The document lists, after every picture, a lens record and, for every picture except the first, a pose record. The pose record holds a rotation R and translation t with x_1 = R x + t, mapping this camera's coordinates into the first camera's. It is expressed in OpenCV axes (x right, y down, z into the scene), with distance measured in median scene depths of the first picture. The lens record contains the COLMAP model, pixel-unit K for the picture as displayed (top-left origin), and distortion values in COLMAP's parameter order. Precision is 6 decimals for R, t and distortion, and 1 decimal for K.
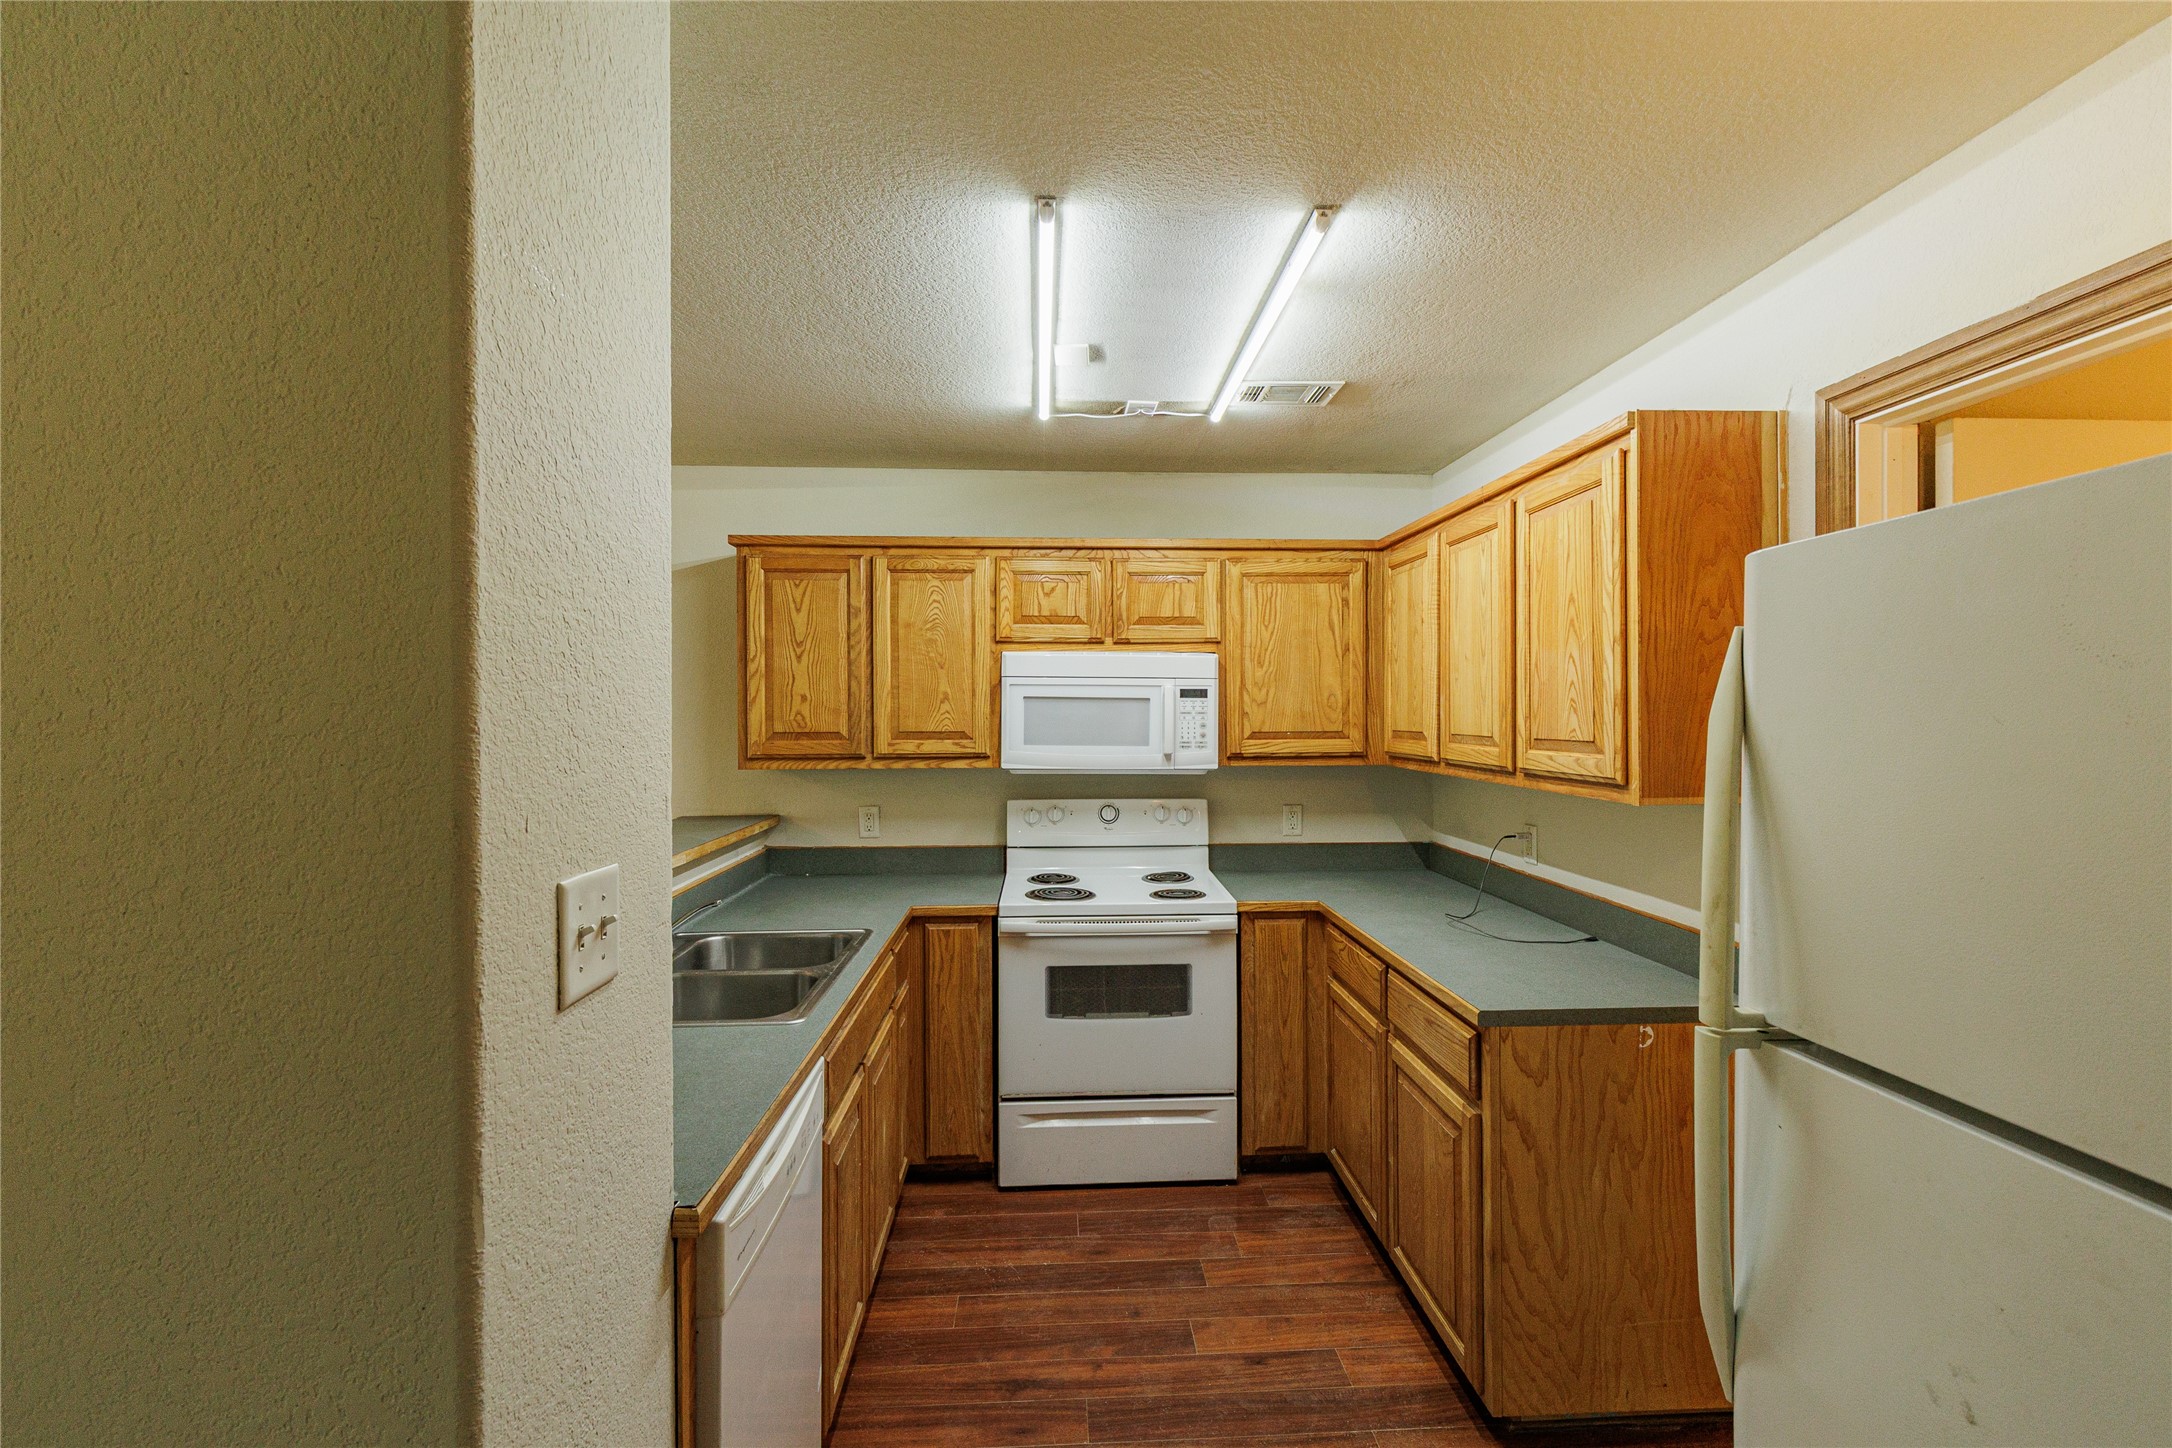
lens RADIAL K [[983.0, 0, 1086.0], [0, 983.0, 724.0], [0, 0, 1]] dist [-0.000519, -0.000008]
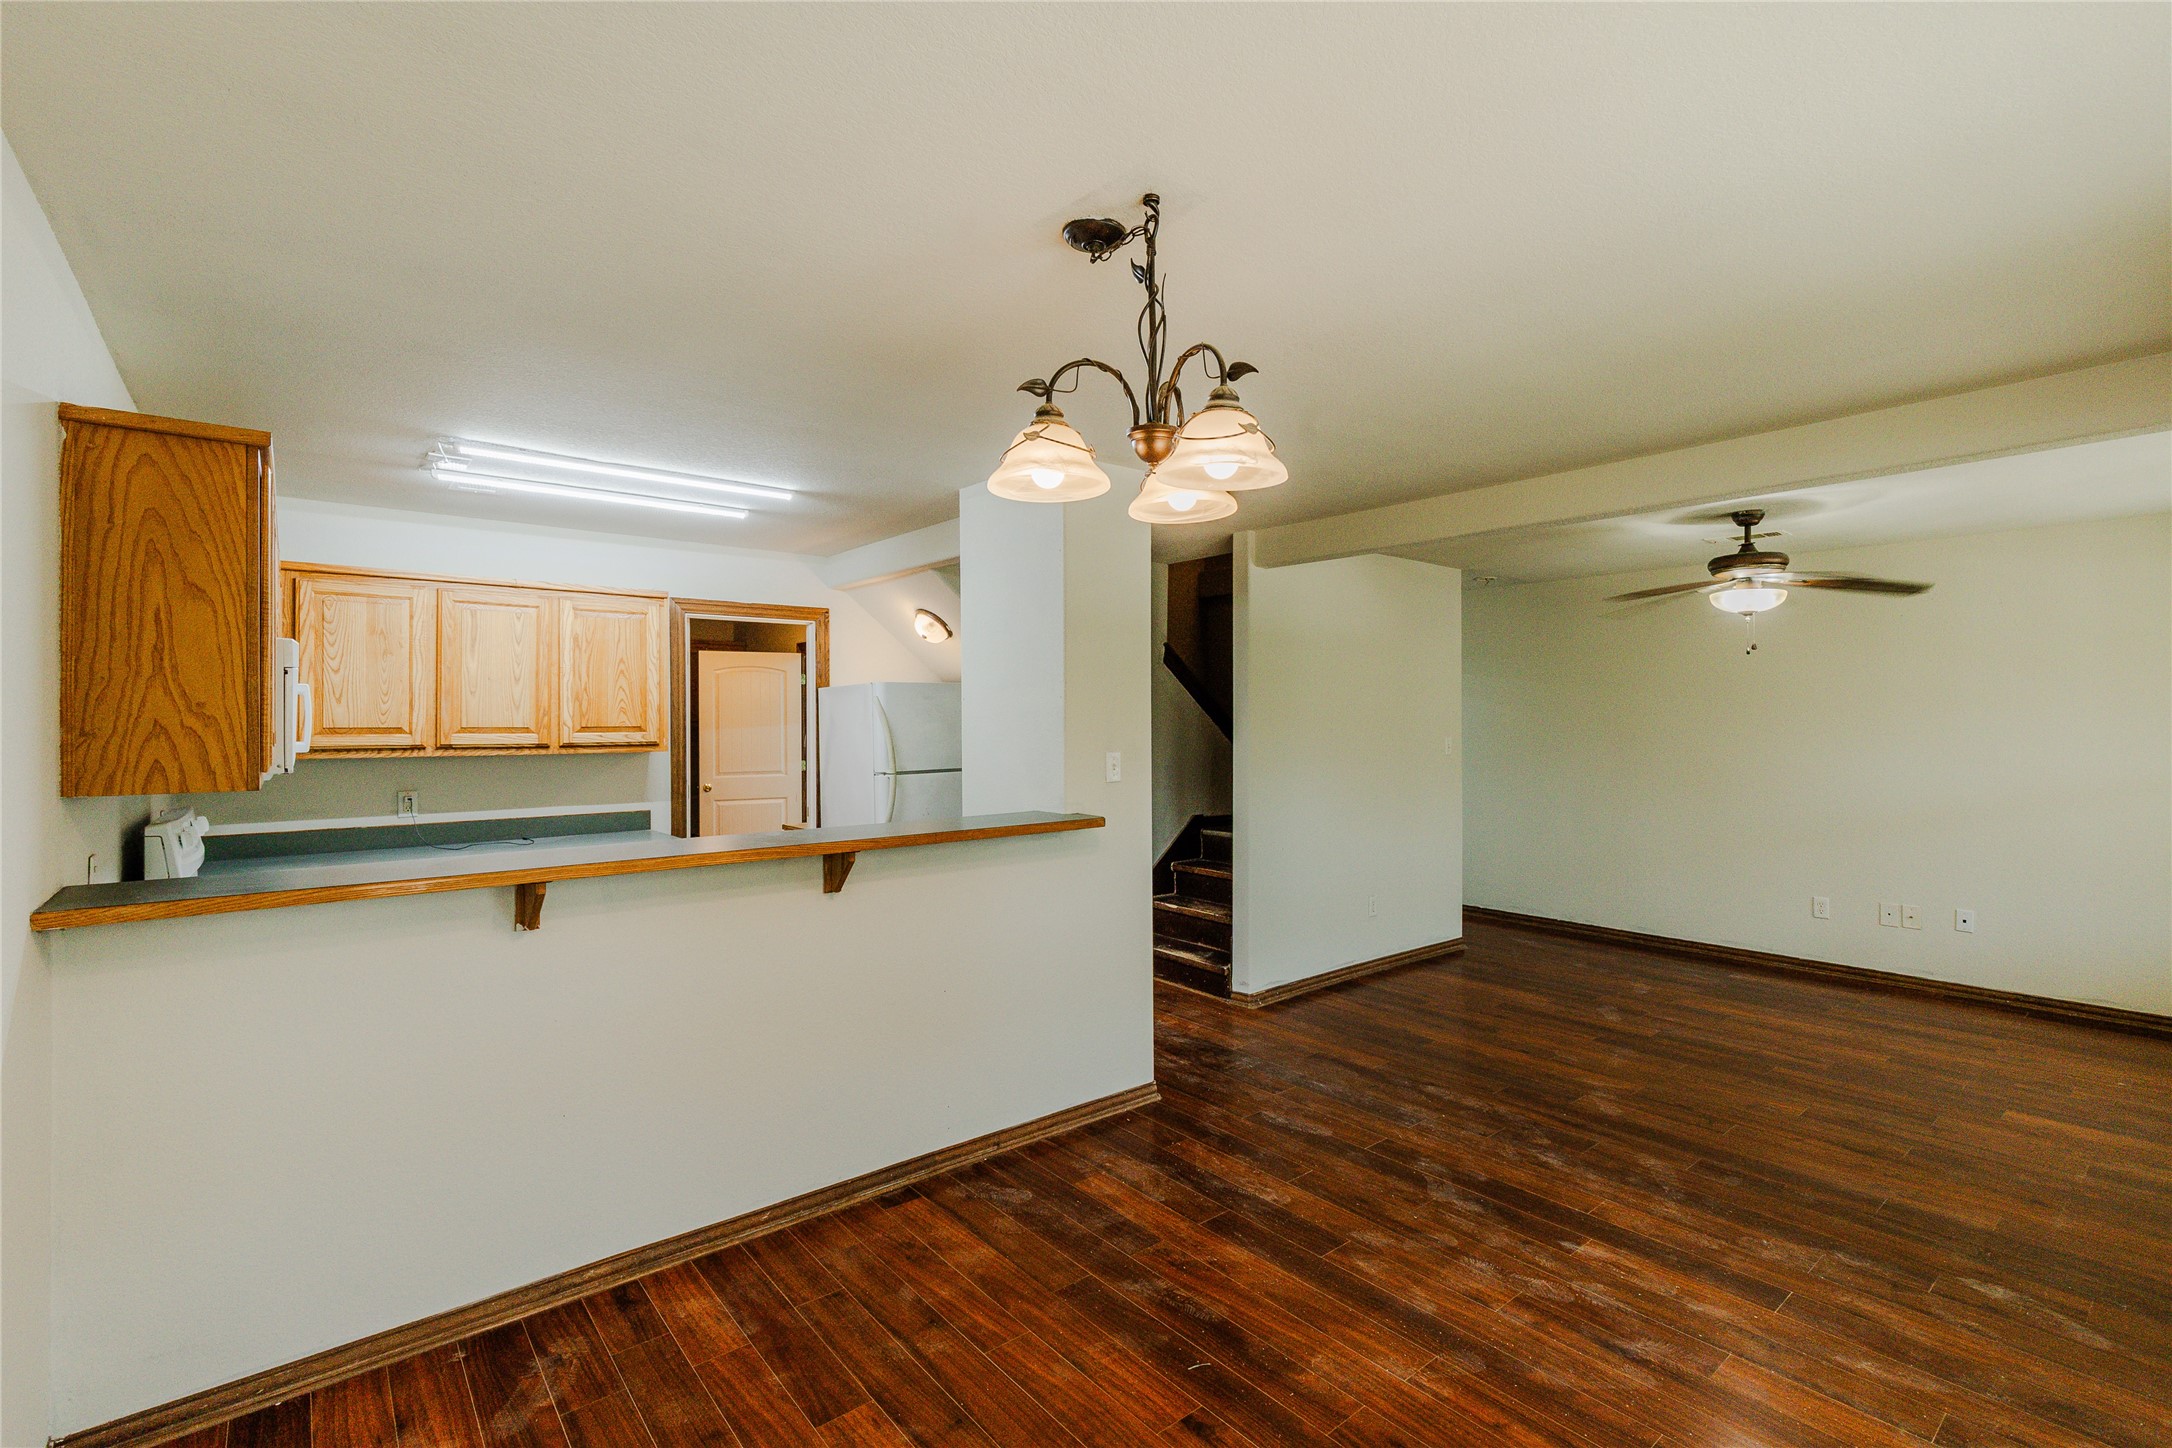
lens RADIAL K [[983.0, 0, 1086.0], [0, 983.0, 724.0], [0, 0, 1]] dist [-0.000519, -0.000008]
pose [[-0.558328, -0.003085, 0.829615, -1.204817], [0.012149, 0.999855, 0.011894, -0.001835], [-0.829531, 0.016719, -0.558210, 0.883906]]
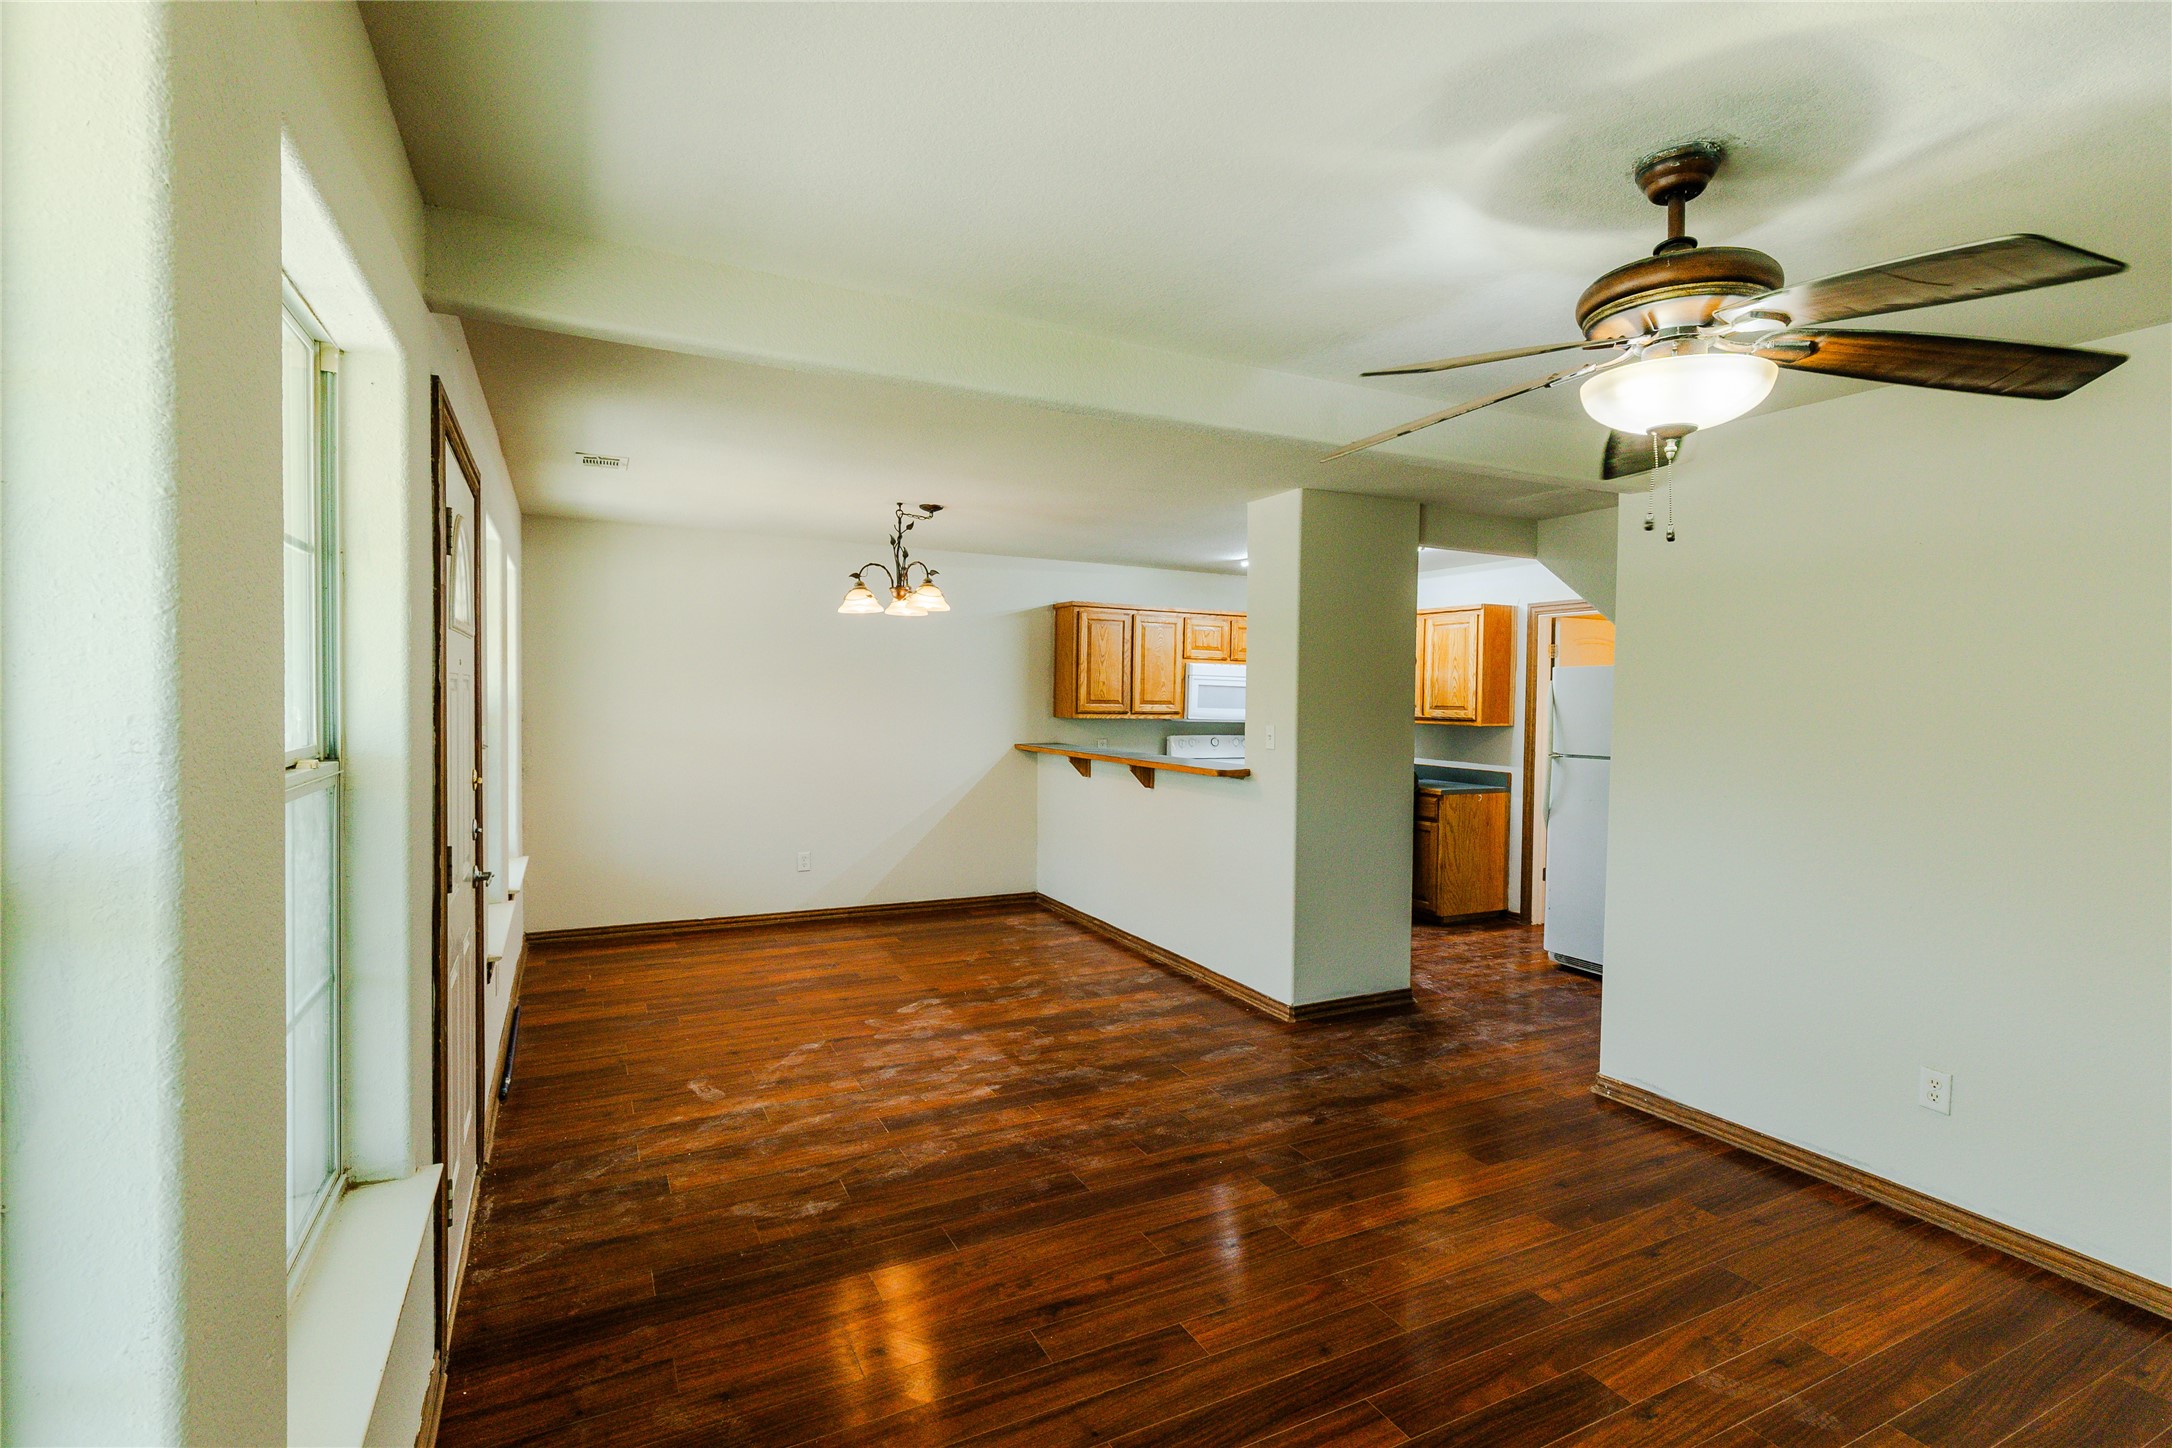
lens RADIAL K [[987.1, 0, 1086.0], [0, 987.1, 724.0], [0, 0, 1]] dist [-0.035246, 0.000091]
pose [[0.928855, 0.005928, 0.370395, -1.071028], [-0.014676, 0.999676, 0.020805, 0.015975], [-0.370152, -0.024760, 0.928641, -0.880818]]
